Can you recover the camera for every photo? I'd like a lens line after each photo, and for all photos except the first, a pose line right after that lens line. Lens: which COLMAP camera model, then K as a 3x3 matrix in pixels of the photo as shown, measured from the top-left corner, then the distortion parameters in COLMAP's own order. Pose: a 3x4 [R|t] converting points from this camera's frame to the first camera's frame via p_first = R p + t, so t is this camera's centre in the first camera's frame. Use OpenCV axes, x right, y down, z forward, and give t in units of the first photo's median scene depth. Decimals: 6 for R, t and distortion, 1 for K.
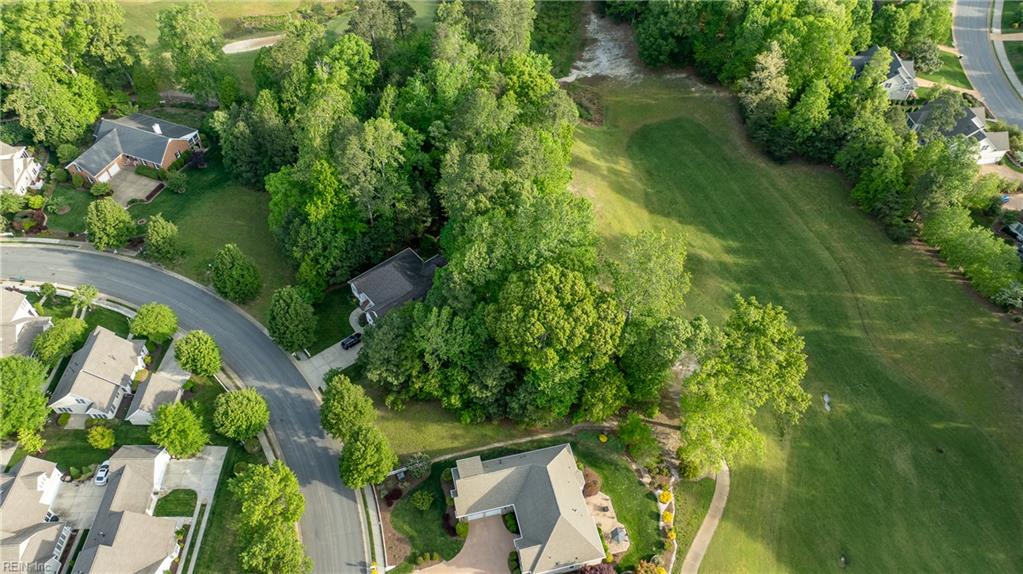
lens RADIAL K [[712.9, 0, 515.4], [0, 712.9, 292.9], [0, 0, 1]] dist [-0.017064, 0.005188]
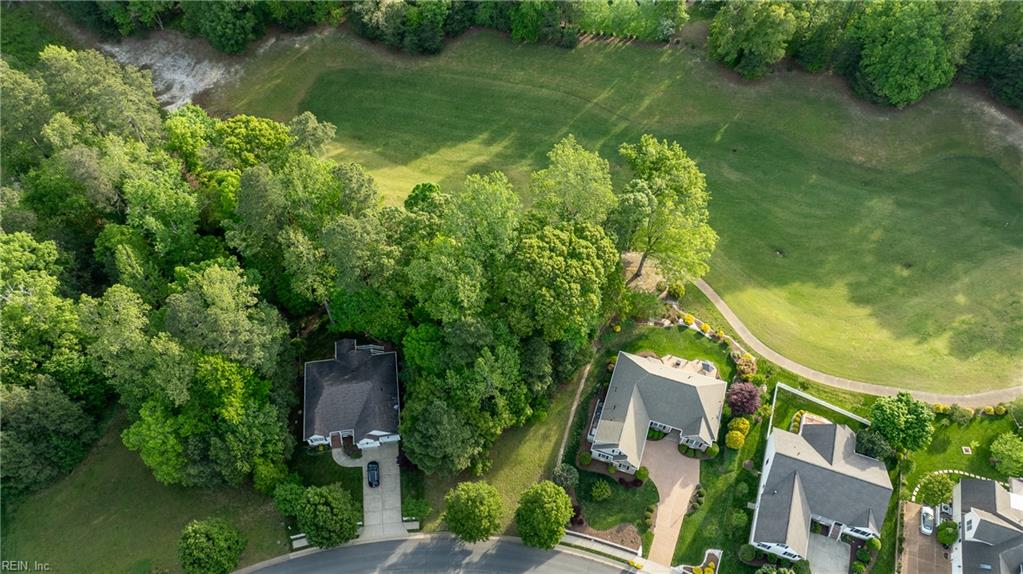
lens RADIAL K [[712.9, 0, 515.4], [0, 712.9, 292.9], [0, 0, 1]] dist [-0.017064, 0.005188]
pose [[0.534699, -0.707394, 0.462267, -0.434953], [0.641879, 0.695788, 0.322290, -0.292825], [-0.549626, 0.124391, 0.826098, 0.173331]]
